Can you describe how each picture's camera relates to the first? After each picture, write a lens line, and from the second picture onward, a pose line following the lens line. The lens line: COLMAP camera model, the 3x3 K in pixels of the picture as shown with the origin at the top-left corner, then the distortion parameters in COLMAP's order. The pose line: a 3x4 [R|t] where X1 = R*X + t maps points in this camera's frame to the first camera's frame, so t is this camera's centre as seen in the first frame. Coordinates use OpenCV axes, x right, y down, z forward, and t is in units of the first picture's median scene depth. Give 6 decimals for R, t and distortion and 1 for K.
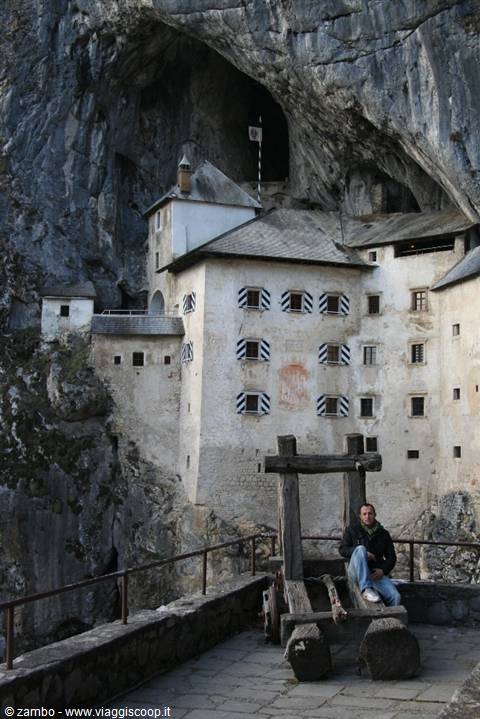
lens RADIAL K [[1091.5, 0, 239.8], [0, 1091.5, 363.7], [0, 0, 1]] dist [0.160310, 0.000000]
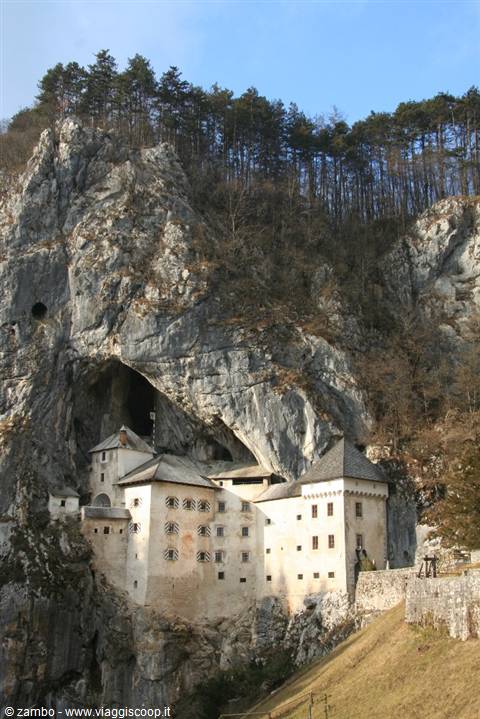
lens RADIAL K [[920.6, 0, 238.6], [0, 920.6, 357.6], [0, 0, 1]] dist [0.110041, 0.000000]
pose [[0.911380, 0.103054, 0.398456, -0.583419], [-0.028942, 0.981795, -0.187725, -0.003534], [-0.410548, 0.159557, 0.897771, -0.650898]]
